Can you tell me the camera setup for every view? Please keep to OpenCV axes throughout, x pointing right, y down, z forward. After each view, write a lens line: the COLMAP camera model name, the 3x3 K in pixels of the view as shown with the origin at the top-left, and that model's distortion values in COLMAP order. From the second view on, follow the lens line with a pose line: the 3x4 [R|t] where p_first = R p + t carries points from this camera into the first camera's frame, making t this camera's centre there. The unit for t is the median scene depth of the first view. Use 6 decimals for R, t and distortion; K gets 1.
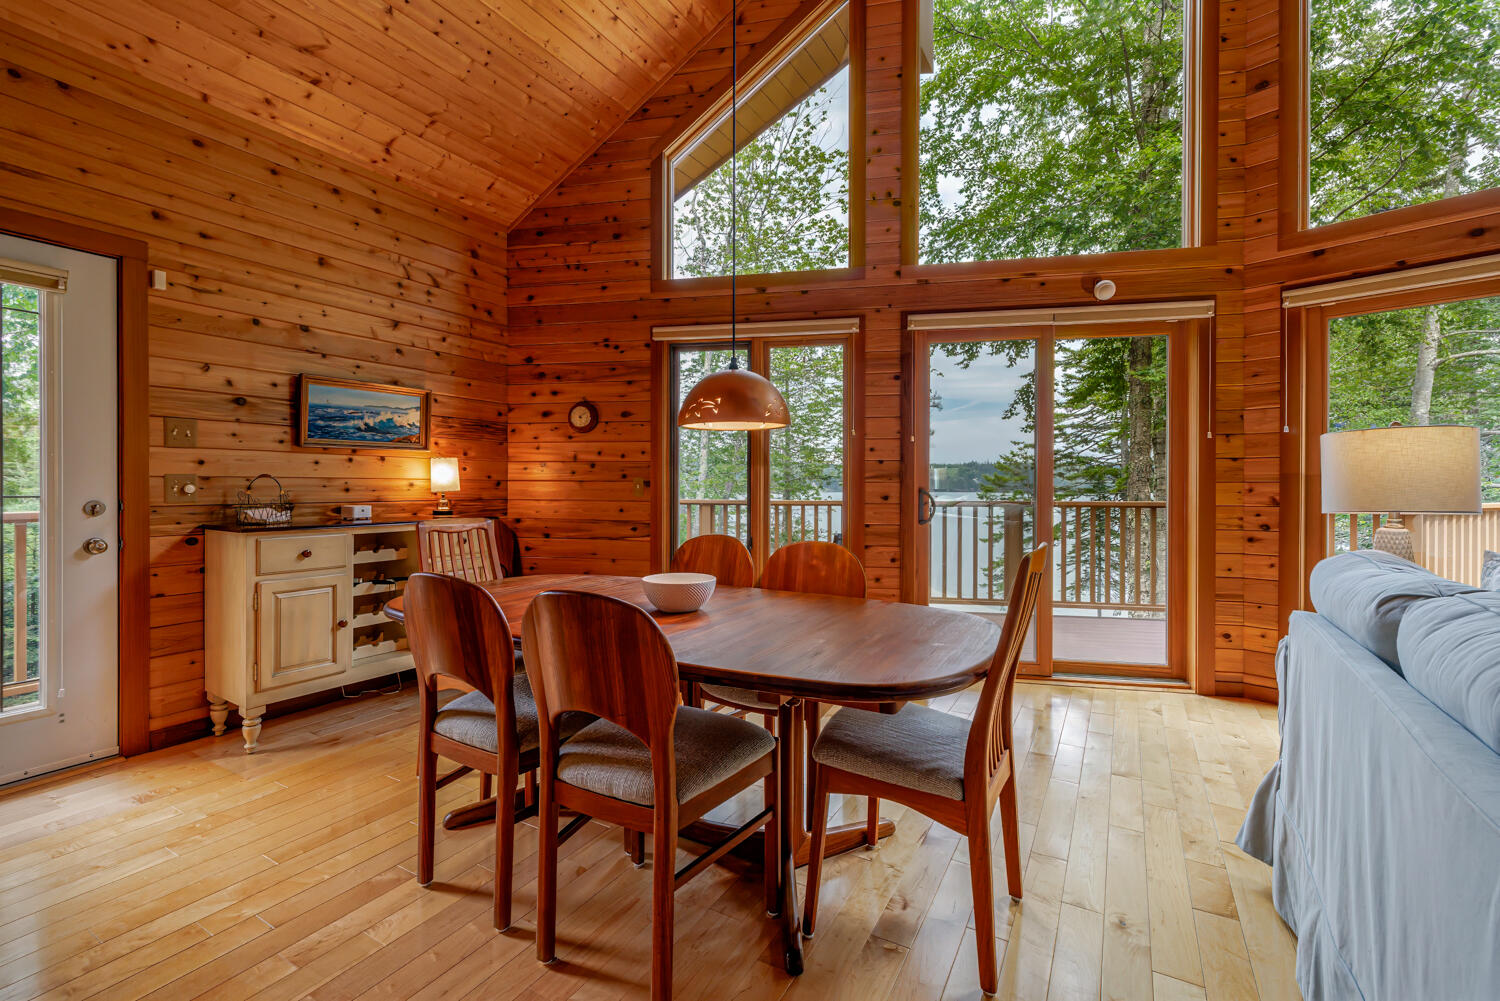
lens RADIAL K [[647.7, 0, 745.0], [0, 647.7, 487.4], [0, 0, 1]] dist [0.001919, -0.000119]
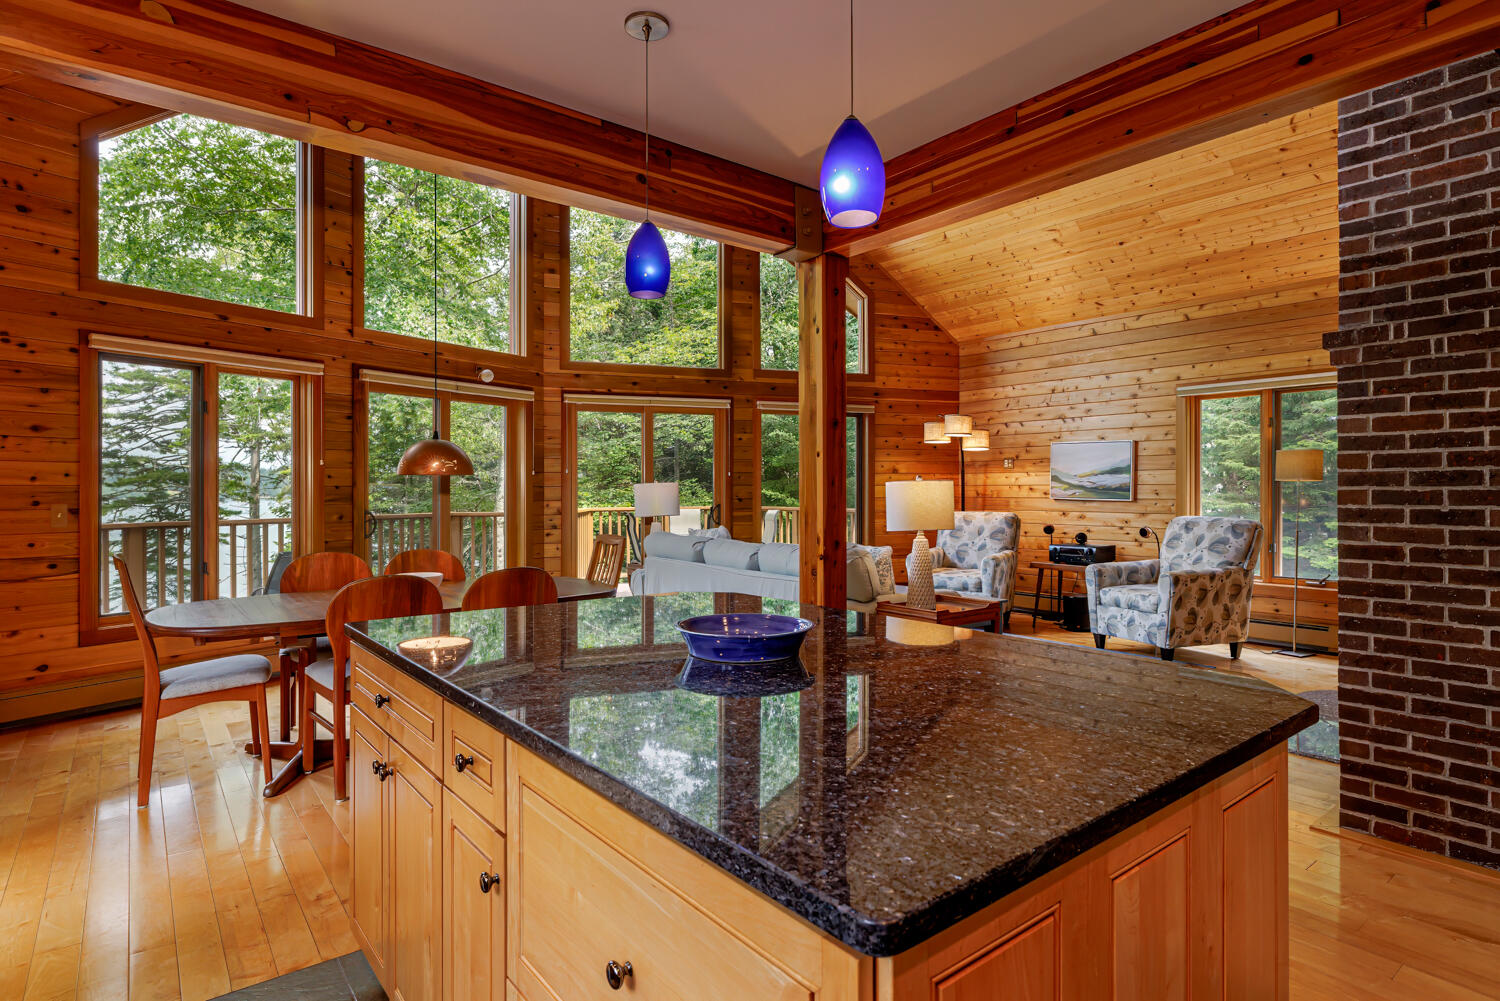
lens RADIAL K [[791.4, 0, 739.7], [0, 791.4, 488.7], [0, 0, 1]] dist [-0.004623, 0.000163]
pose [[0.381606, -0.002319, 0.924322, -0.783916], [0.008621, 0.999962, -0.001050, -0.027464], [-0.924285, 0.008369, 0.381612, -0.212889]]
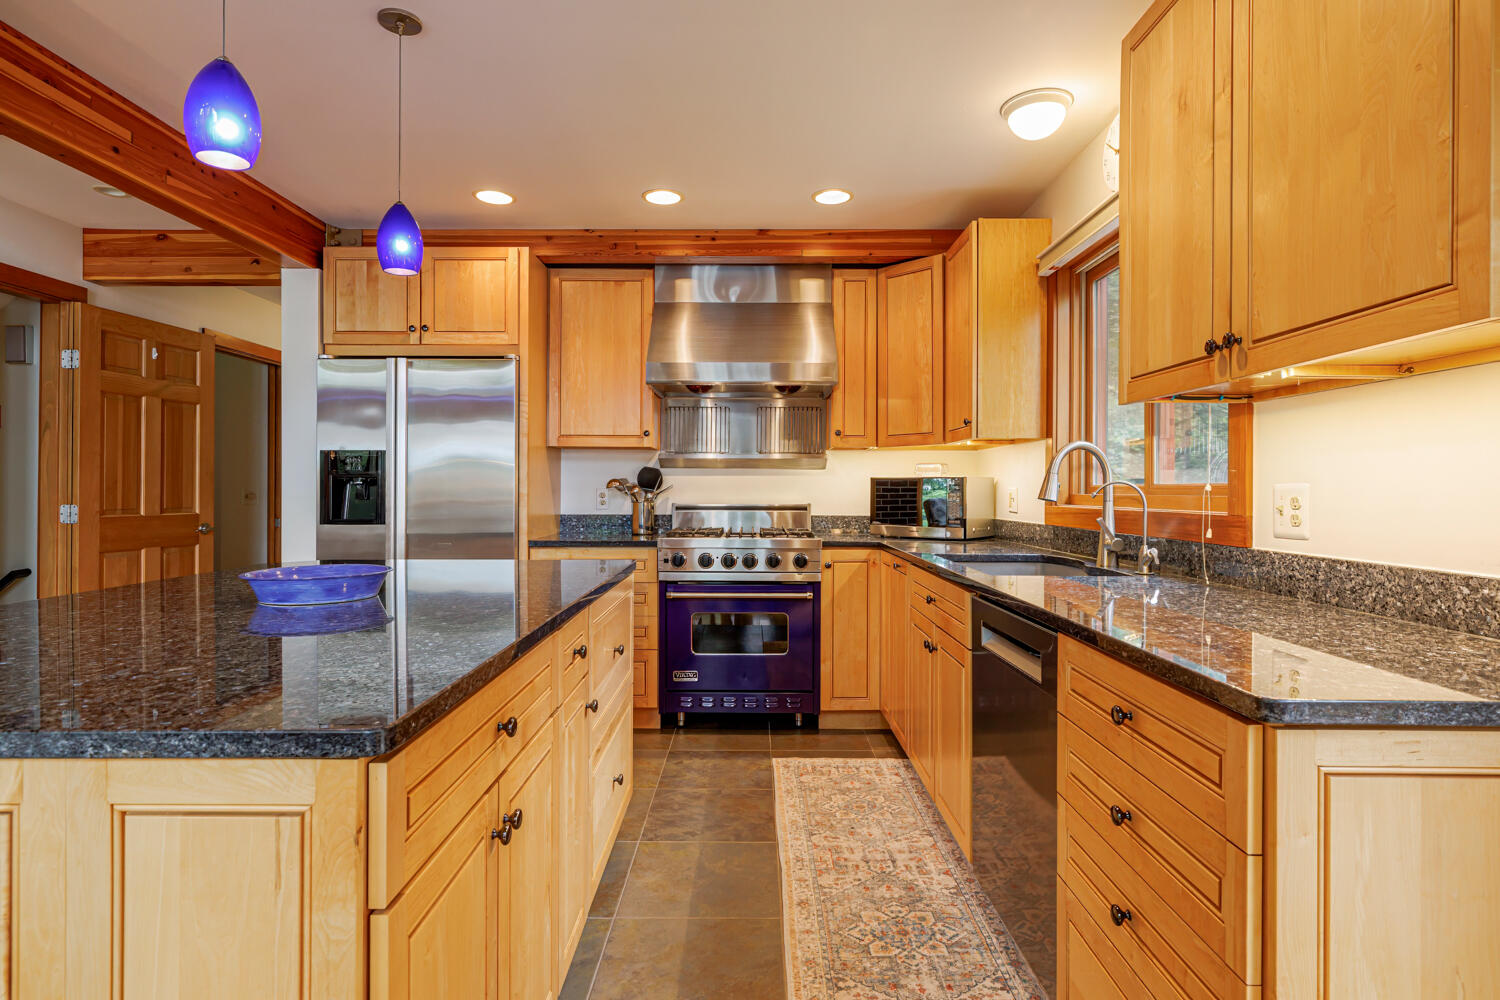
lens RADIAL K [[780.7, 0, 748.6], [0, 780.7, 490.8], [0, 0, 1]] dist [-0.000615, -0.000144]
pose [[-0.869900, -0.004451, -0.493208, -0.400455], [-0.009430, 0.999927, 0.007609, -0.007719], [0.493138, 0.011270, -0.869878, 0.417546]]
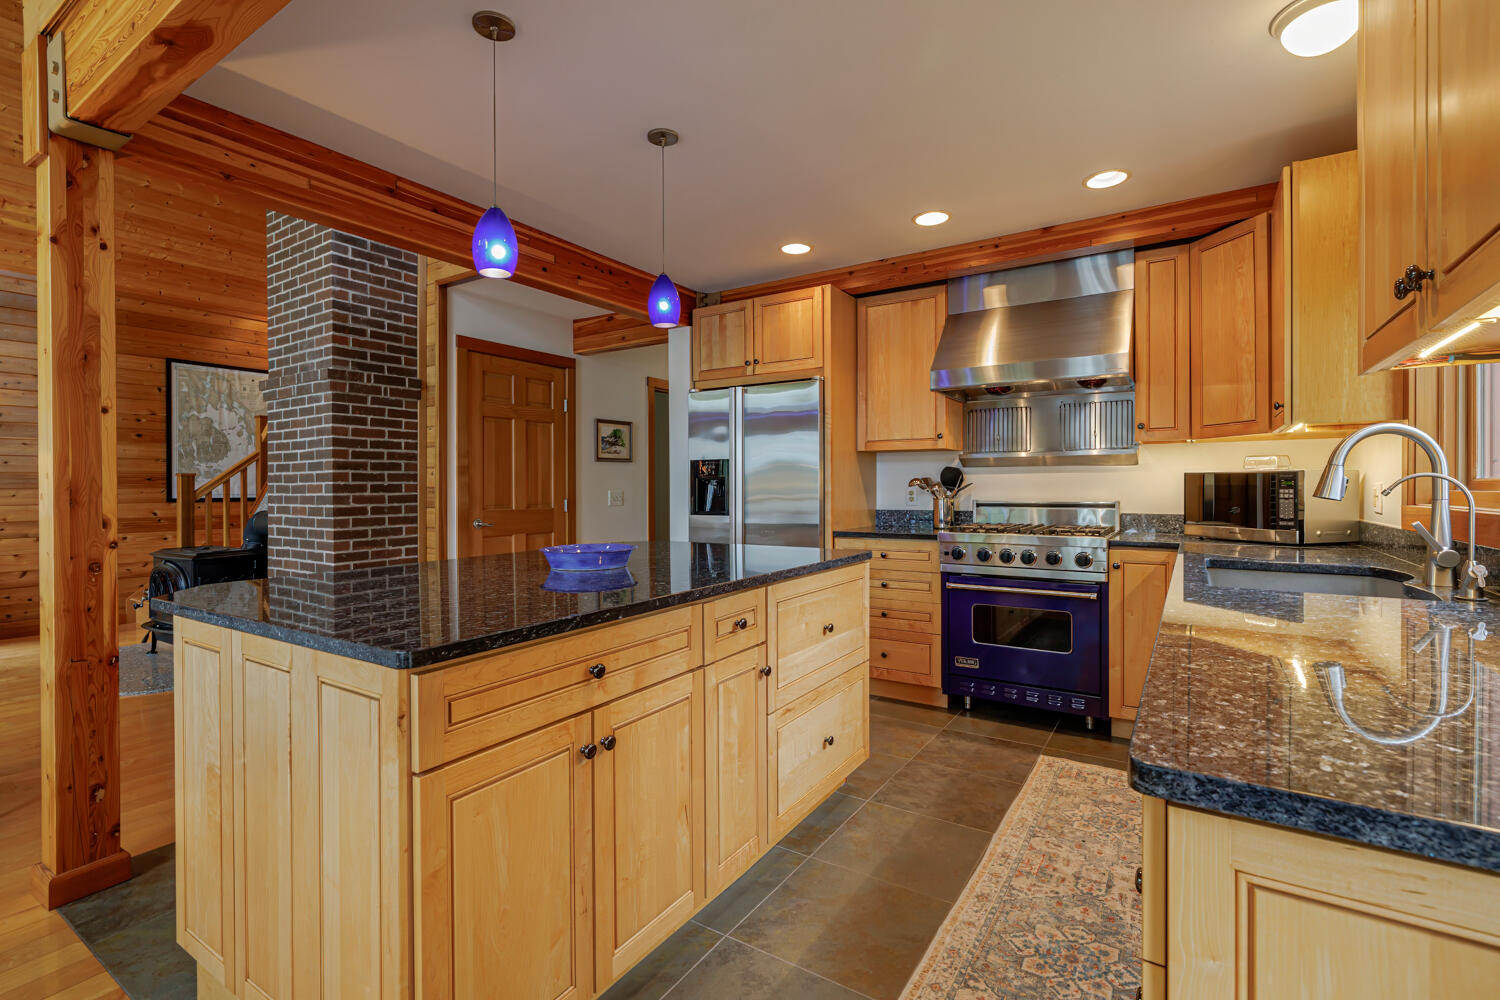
lens RADIAL K [[684.1, 0, 753.3], [0, 684.1, 491.8], [0, 0, 1]] dist [-0.003162, 0.000619]
pose [[-0.998444, 0.000786, 0.055761, -0.560536], [0.001631, 0.999884, 0.015113, -0.009299], [-0.055743, 0.015180, -0.998330, 0.449965]]
